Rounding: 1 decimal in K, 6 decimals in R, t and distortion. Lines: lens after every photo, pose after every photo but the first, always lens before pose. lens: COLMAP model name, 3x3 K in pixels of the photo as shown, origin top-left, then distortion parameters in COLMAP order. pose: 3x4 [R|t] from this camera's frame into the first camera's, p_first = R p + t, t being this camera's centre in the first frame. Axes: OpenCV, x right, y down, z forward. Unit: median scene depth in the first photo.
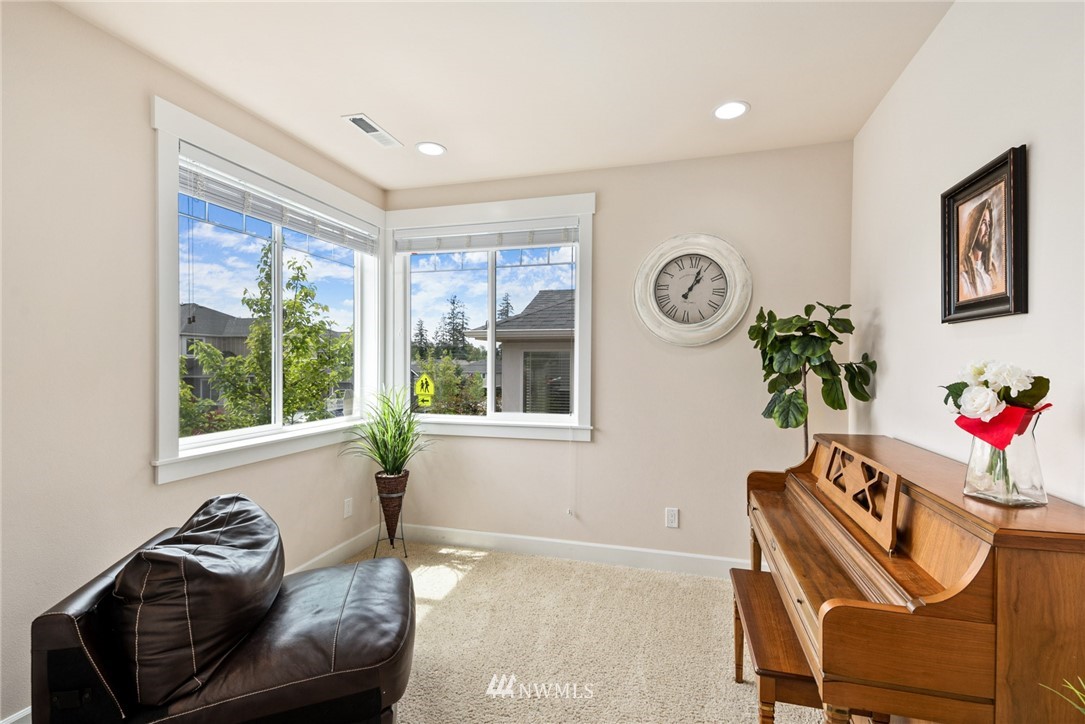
lens RADIAL K [[470.5, 0, 549.5], [0, 470.5, 367.6], [0, 0, 1]] dist [0.016435, -0.008178]
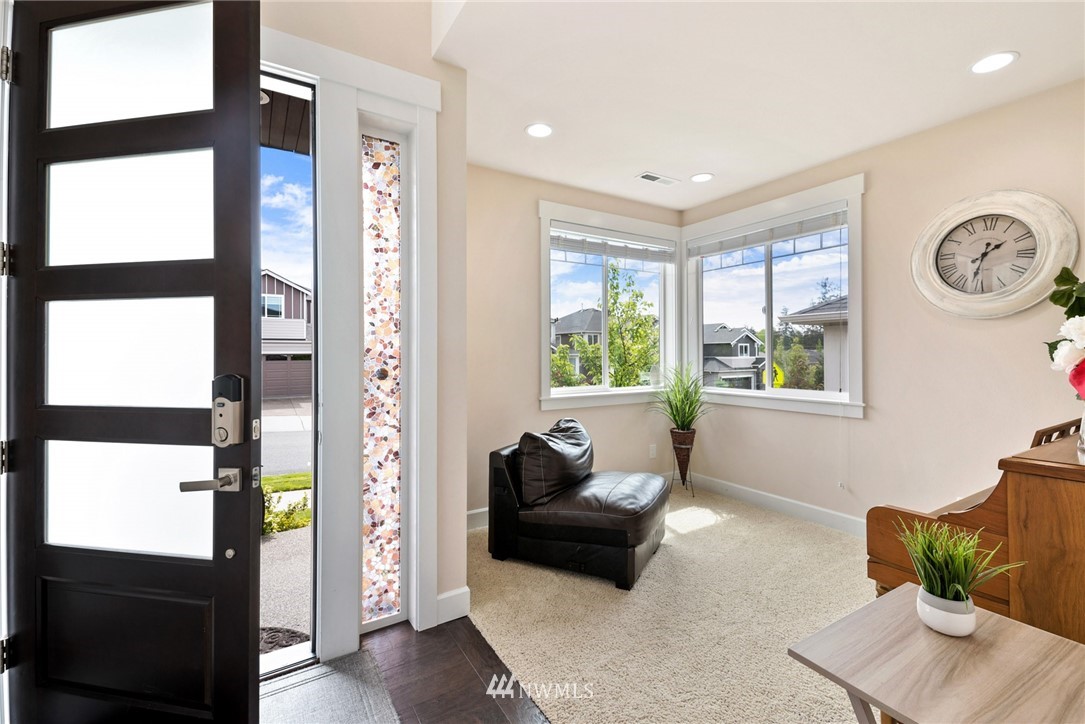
lens RADIAL K [[470.5, 0, 546.0], [0, 470.5, 358.0], [0, 0, 1]] dist [0.016435, -0.008178]
pose [[0.729210, 0.001829, -0.684287, 0.308767], [-0.003613, 0.999993, -0.001177, 0.033493], [0.684280, 0.003330, 0.729211, -0.224305]]
